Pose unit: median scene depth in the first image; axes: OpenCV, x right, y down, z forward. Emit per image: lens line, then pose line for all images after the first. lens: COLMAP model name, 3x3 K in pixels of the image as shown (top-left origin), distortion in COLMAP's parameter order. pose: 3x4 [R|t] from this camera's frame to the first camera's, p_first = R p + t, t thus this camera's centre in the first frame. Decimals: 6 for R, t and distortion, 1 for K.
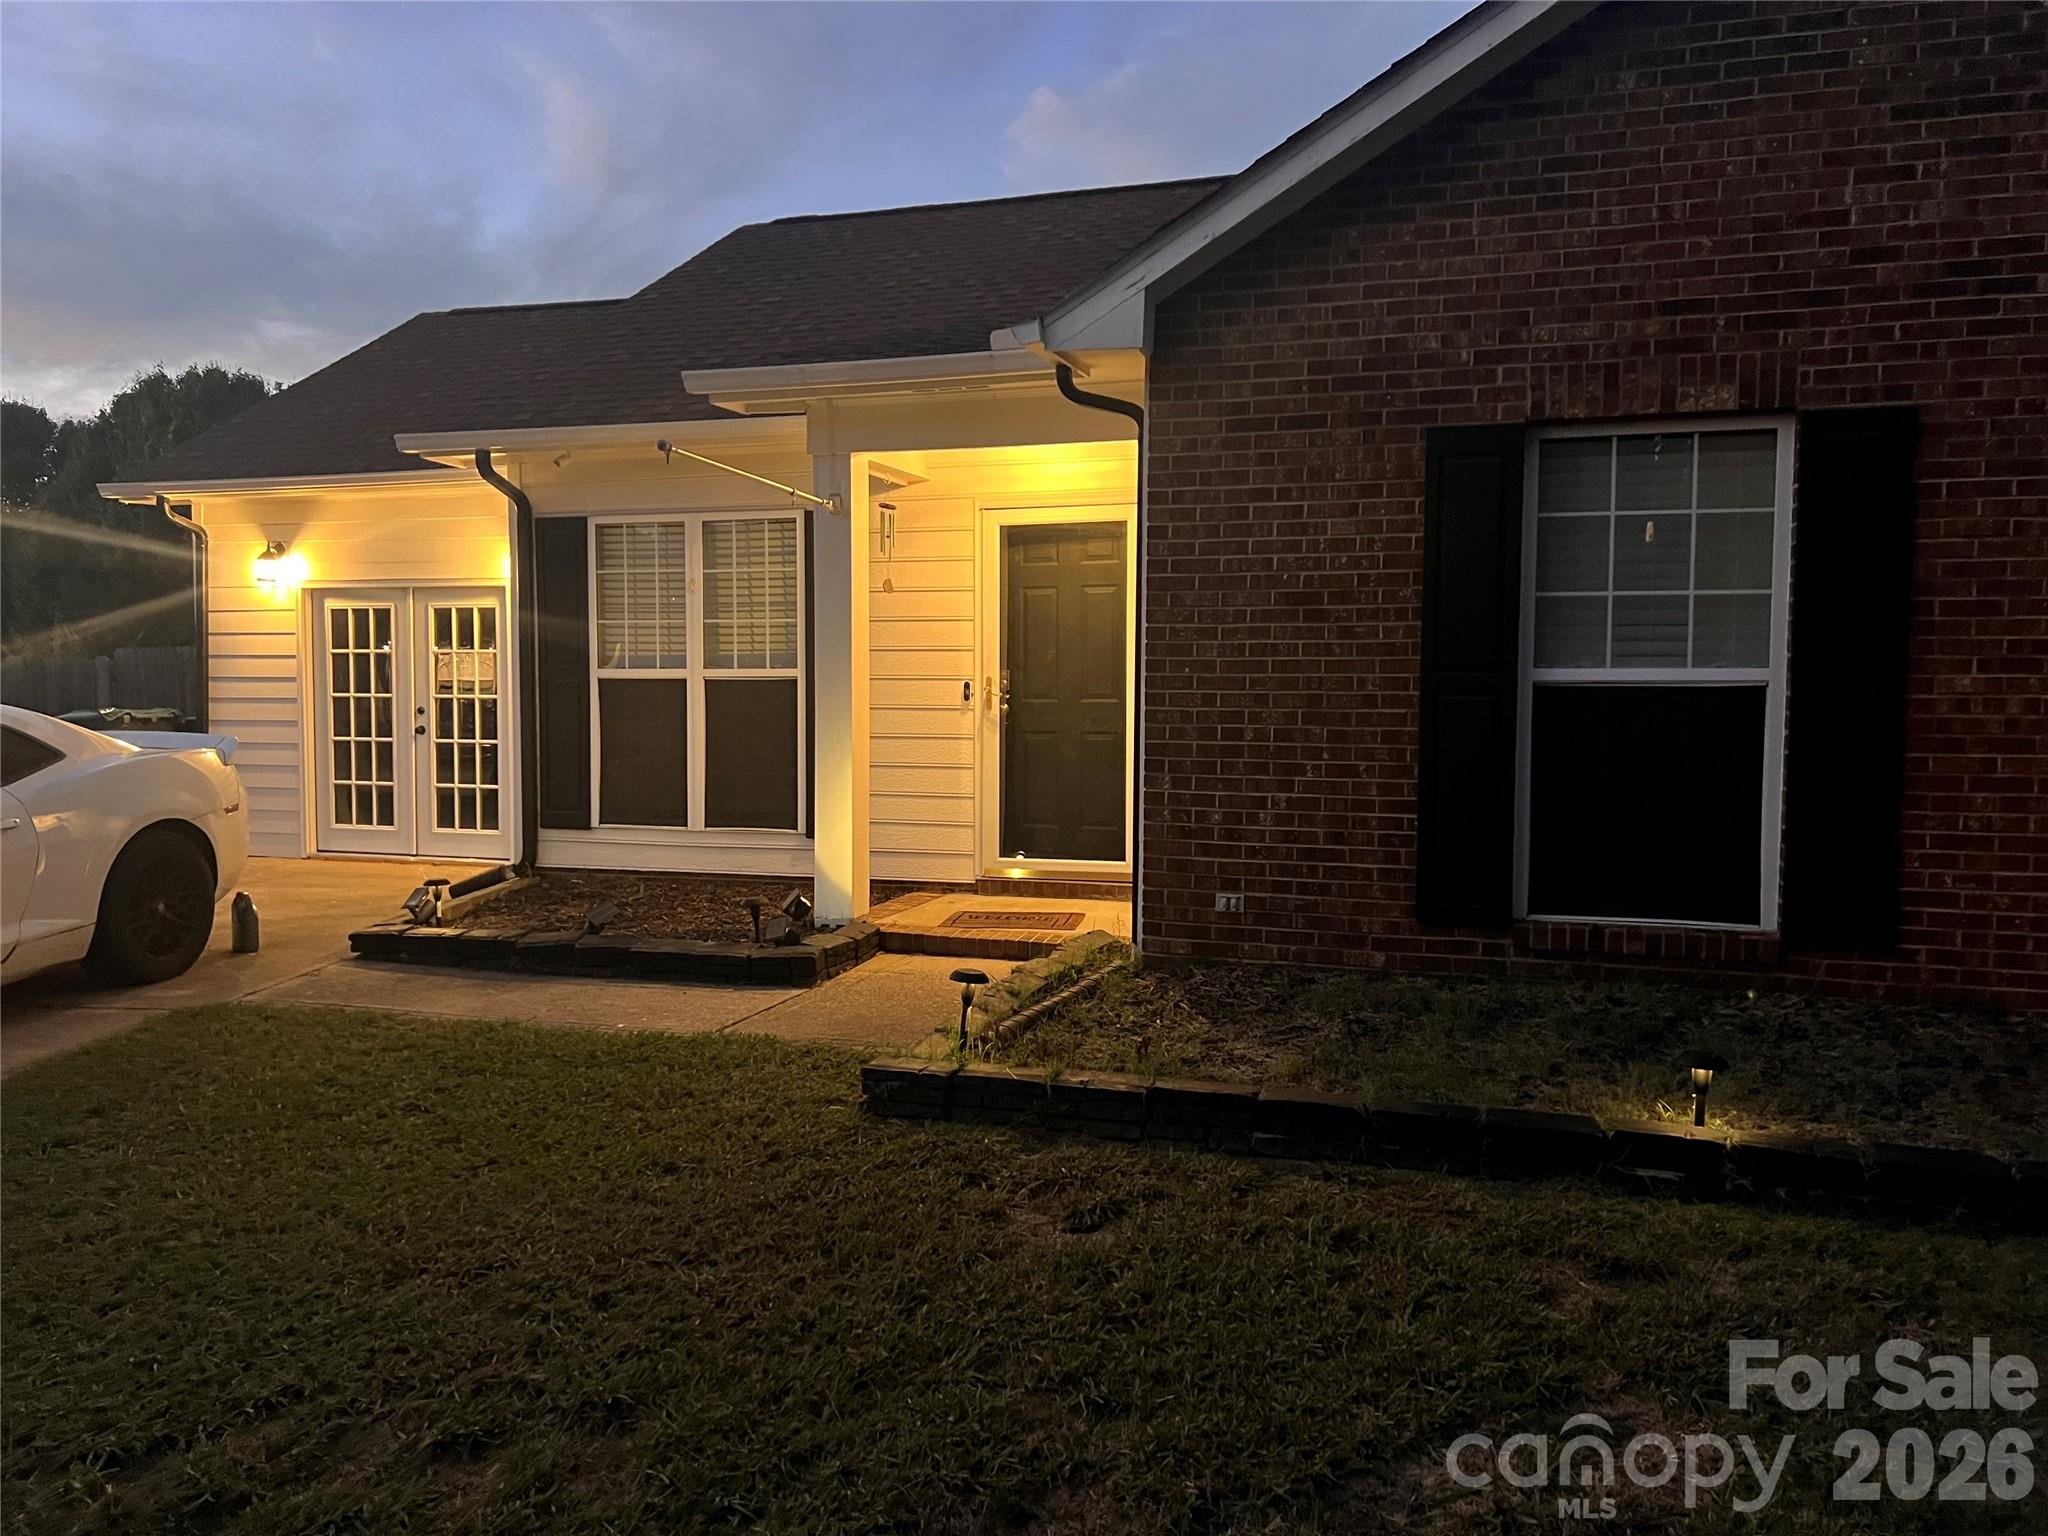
lens RADIAL K [[1536.0, 0, 1028.2], [0, 1536.0, 766.5], [0, 0, 1]] dist [0.081781, -0.101119]
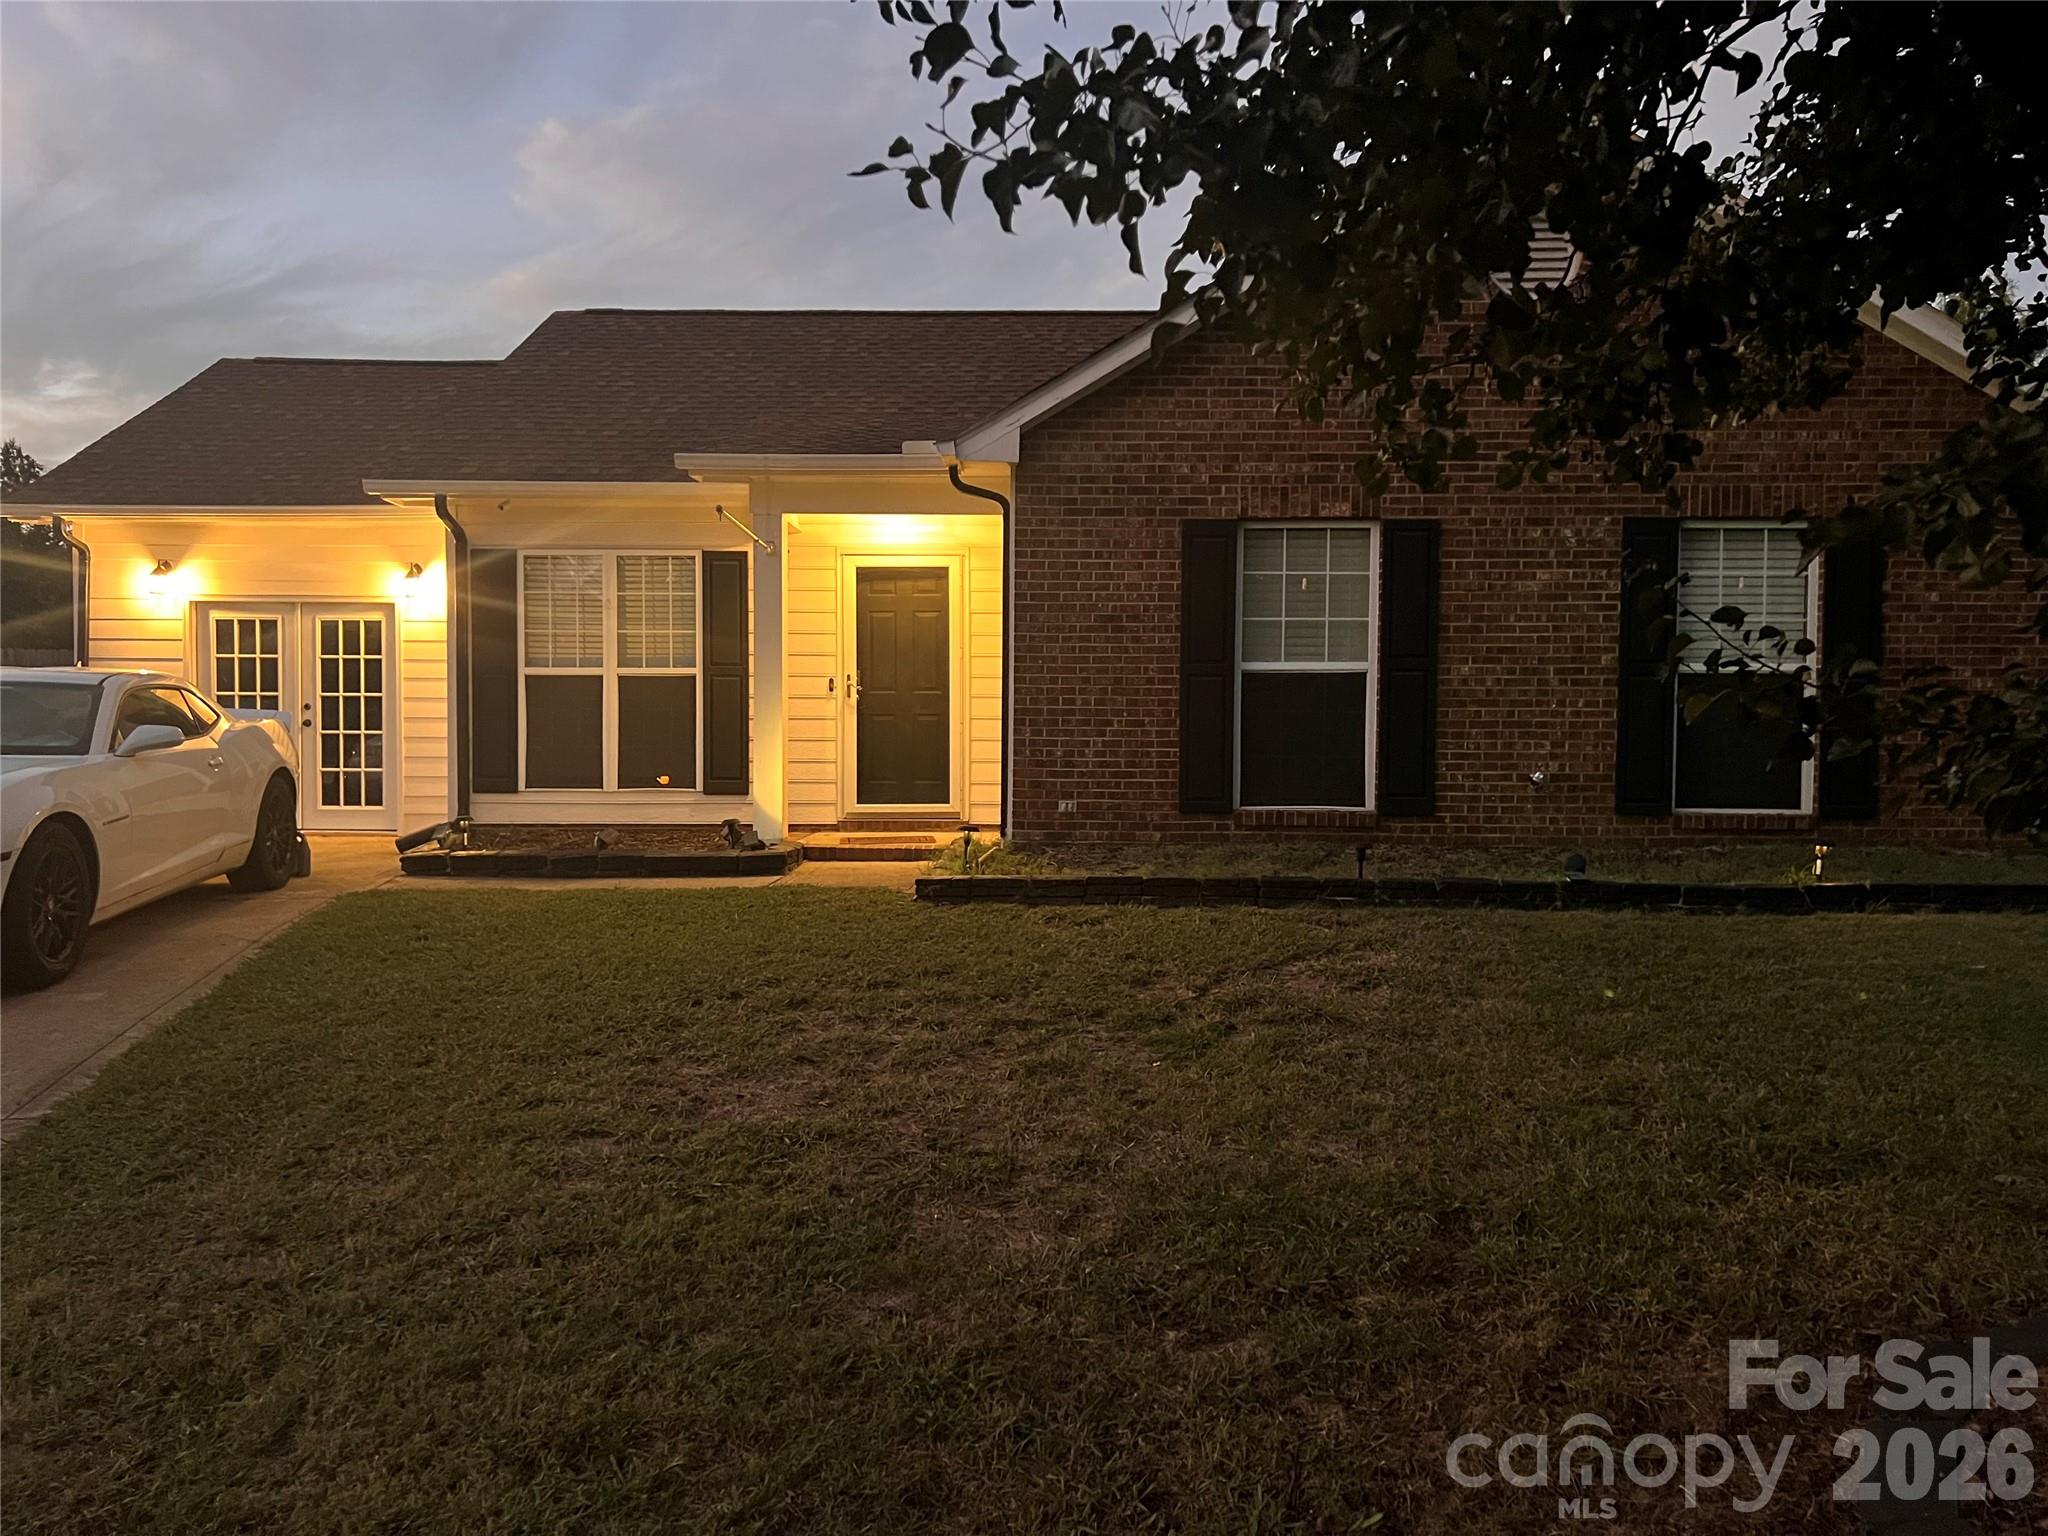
lens RADIAL K [[1536.0, 0, 1018.4], [0, 1536.0, 780.1], [0, 0, 1]] dist [0.081781, -0.101119]
pose [[0.960144, -0.007871, 0.279395, -0.381229], [0.013556, 0.999738, -0.018422, 0.093557], [-0.279177, 0.021475, 0.960000, -0.549523]]
